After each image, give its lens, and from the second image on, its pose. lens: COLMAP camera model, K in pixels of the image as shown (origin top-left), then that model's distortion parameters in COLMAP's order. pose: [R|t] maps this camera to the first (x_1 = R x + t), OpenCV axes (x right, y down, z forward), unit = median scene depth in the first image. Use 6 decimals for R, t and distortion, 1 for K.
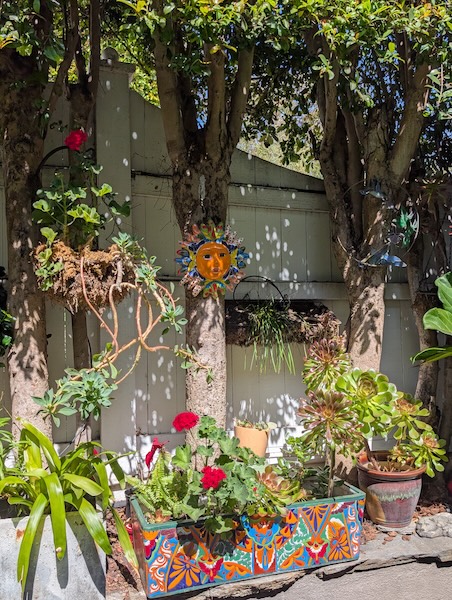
lens RADIAL K [[417.0, 0, 225.5], [0, 417.0, 300.4], [0, 0, 1]] dist [0.007119, 0.000359]
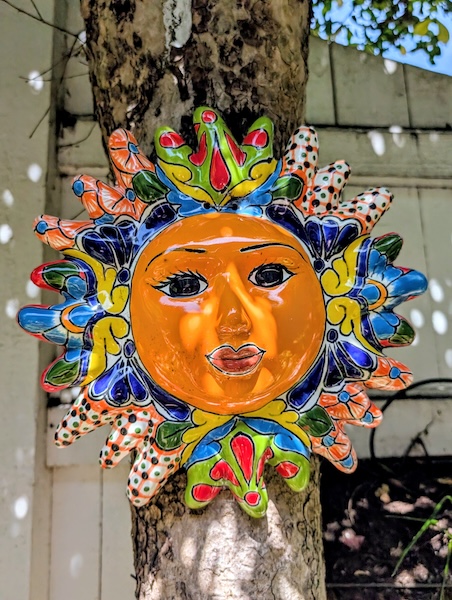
lens RADIAL K [[502.2, 0, 231.1], [0, 502.2, 318.0], [0, 0, 1]] dist [-0.004864, -0.000428]
pose [[0.962351, -0.068401, -0.263061, 0.030960], [0.019714, 0.982834, -0.183436, -0.050363], [0.271092, 0.171344, 0.947180, 0.781227]]
